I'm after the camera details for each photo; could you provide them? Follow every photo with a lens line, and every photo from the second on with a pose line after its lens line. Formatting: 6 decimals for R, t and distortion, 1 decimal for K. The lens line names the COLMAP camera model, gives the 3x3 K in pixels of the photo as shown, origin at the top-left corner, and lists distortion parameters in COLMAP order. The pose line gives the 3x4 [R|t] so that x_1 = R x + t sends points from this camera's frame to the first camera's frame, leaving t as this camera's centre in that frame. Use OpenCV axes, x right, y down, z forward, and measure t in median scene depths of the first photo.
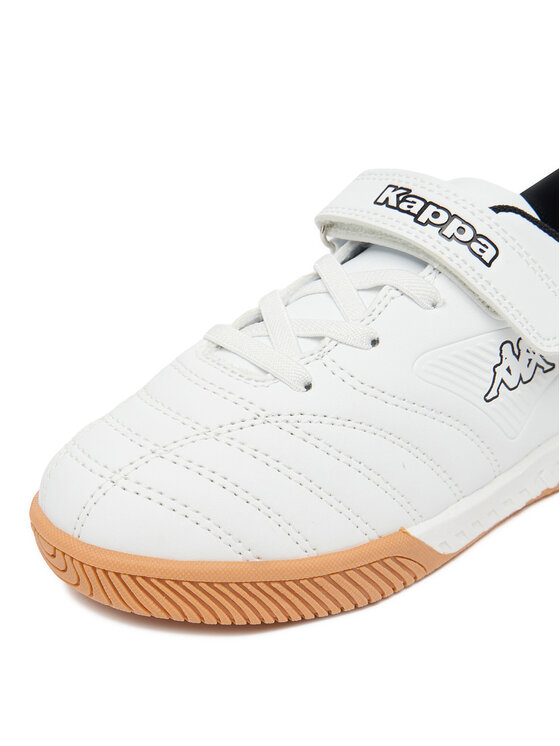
lens RADIAL K [[1140.9, 0, 280.0], [0, 1140.9, 373.0], [0, 0, 1]] dist [-0.130999, -0.006281]
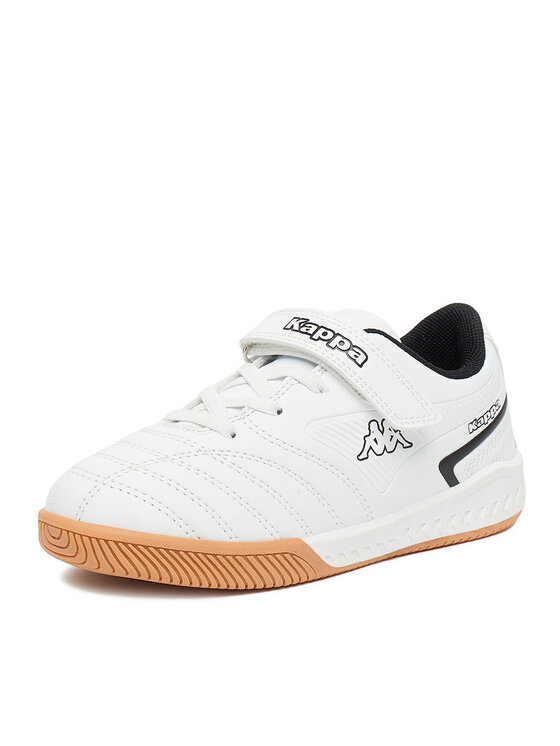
lens RADIAL K [[1663.7, 0, 280.0], [0, 1663.7, 373.0], [0, 0, 1]] dist [0.003551, 0.097884]
pose [[0.998312, 0.021833, 0.053811, -0.030568], [-0.009340, 0.974936, -0.222290, 0.383192], [-0.057316, 0.221412, 0.973495, -1.043099]]
